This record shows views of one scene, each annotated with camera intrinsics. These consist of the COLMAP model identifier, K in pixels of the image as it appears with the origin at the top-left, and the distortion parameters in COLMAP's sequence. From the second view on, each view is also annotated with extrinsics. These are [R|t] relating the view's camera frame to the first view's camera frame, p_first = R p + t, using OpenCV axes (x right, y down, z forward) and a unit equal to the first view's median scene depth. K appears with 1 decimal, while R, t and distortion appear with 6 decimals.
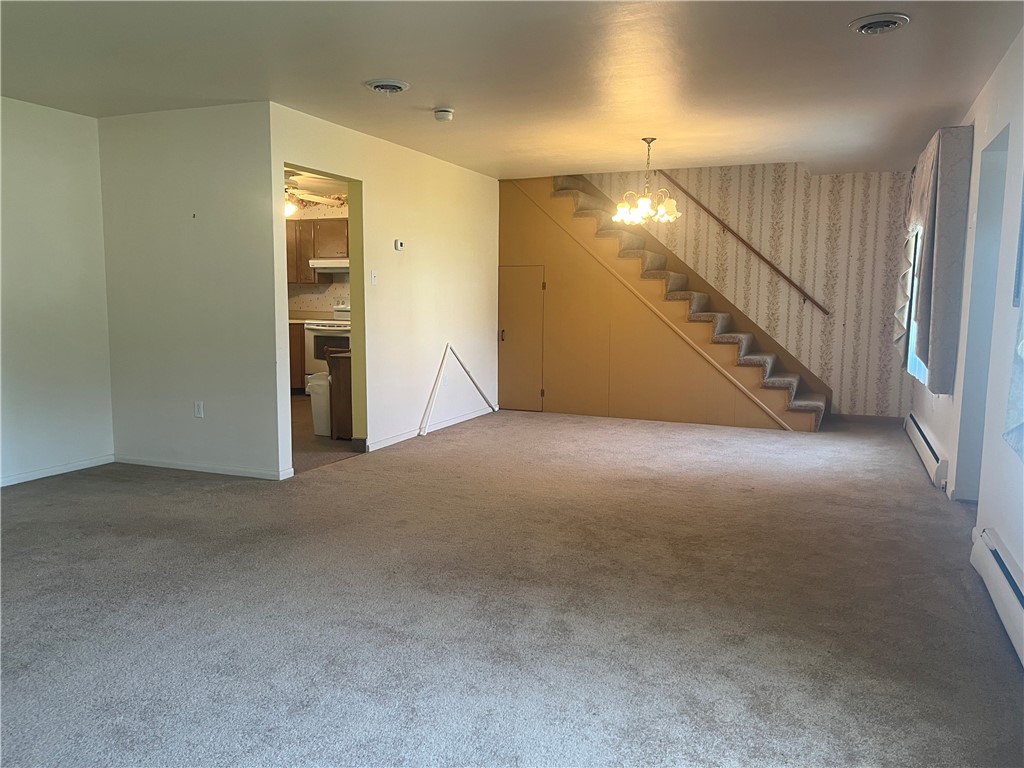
lens RADIAL K [[775.6, 0, 512.0], [0, 775.6, 384.0], [0, 0, 1]] dist [0.063067, -0.116749]
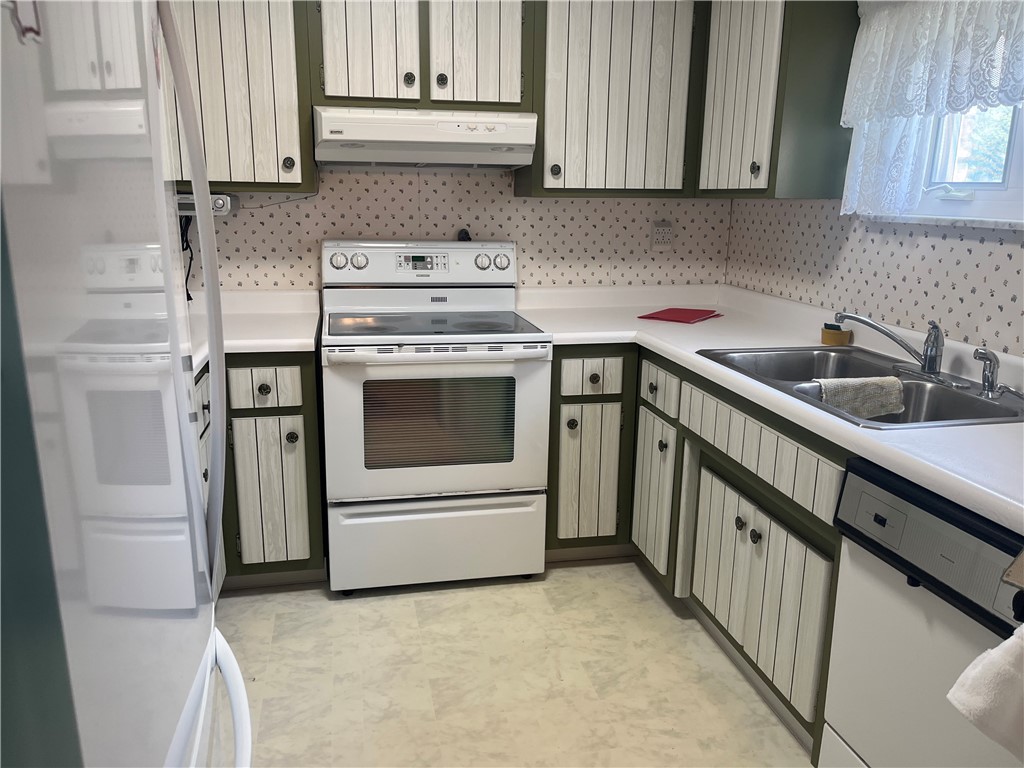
lens RADIAL K [[775.6, 0, 512.0], [0, 775.6, 384.0], [0, 0, 1]] dist [0.063067, -0.116749]
pose [[0.816254, -0.133824, 0.561980, -0.367391], [0.061712, 0.987431, 0.145503, -0.101467], [-0.574388, -0.084086, 0.814253, 0.736562]]
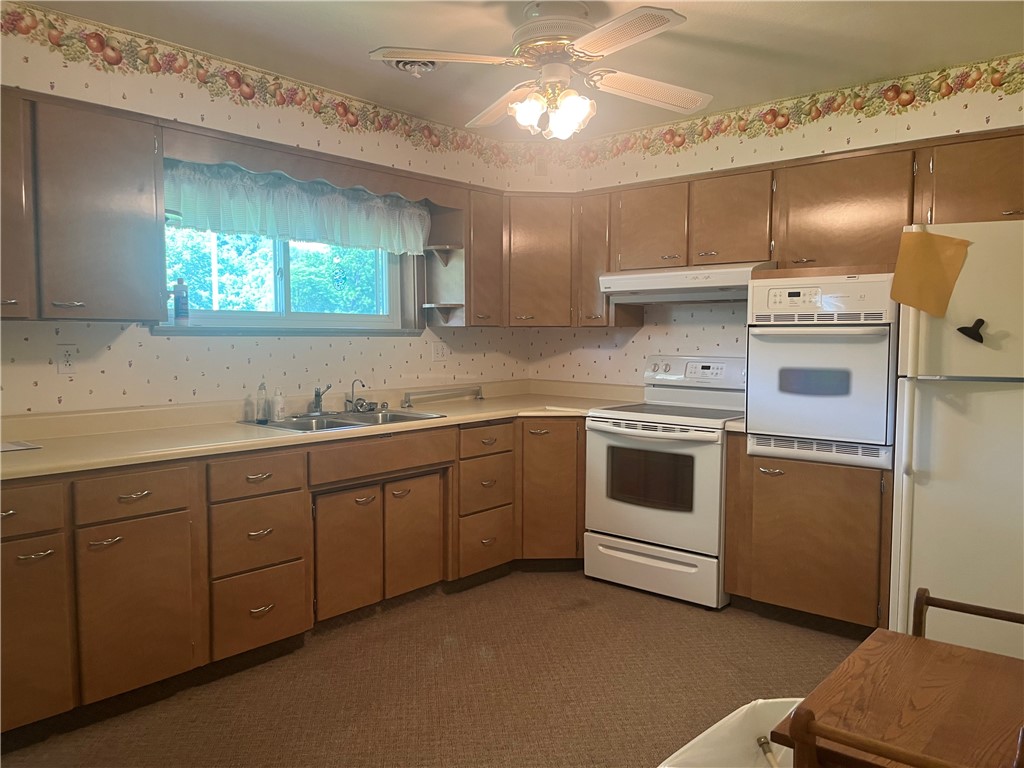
lens RADIAL K [[775.6, 0, 512.0], [0, 775.6, 384.0], [0, 0, 1]] dist [0.063067, -0.116749]
pose [[0.950623, 0.011155, -0.310147, -0.169290], [-0.025471, 0.998787, -0.042146, -0.076766], [0.309301, 0.047965, 0.949754, 0.563584]]
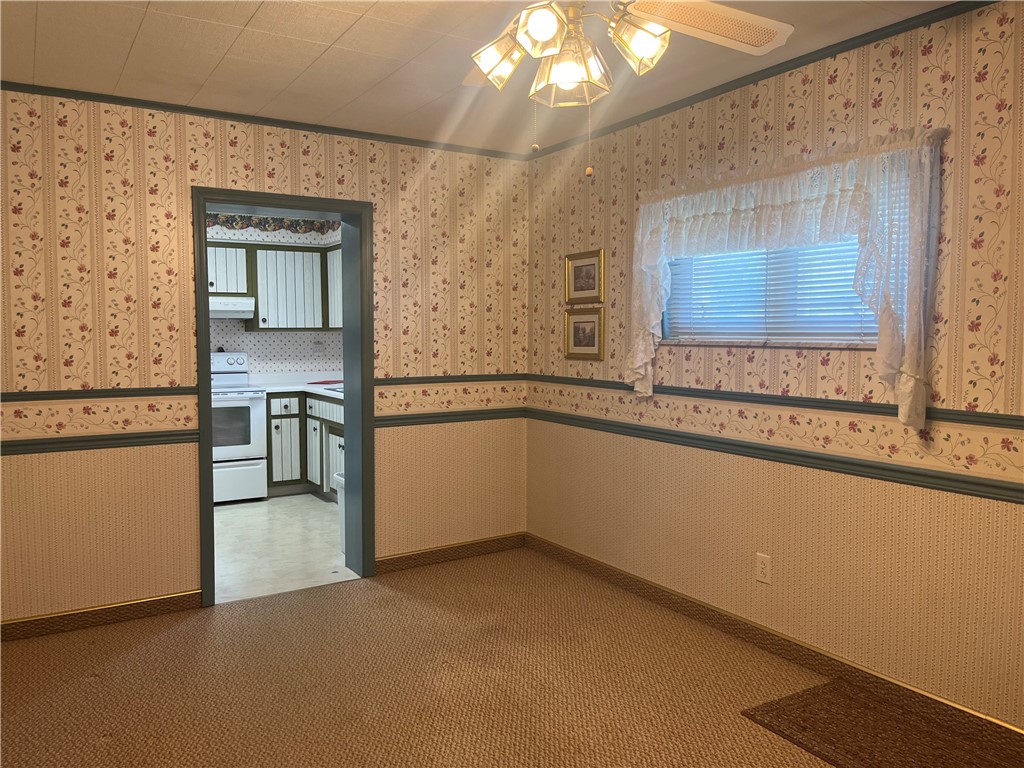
lens RADIAL K [[775.6, 0, 512.0], [0, 775.6, 384.0], [0, 0, 1]] dist [0.063067, -0.116749]
pose [[0.570844, -0.063962, 0.818564, -0.628827], [0.104531, 0.994510, 0.004814, -0.060524], [-0.814378, 0.082817, 0.574396, 0.392831]]
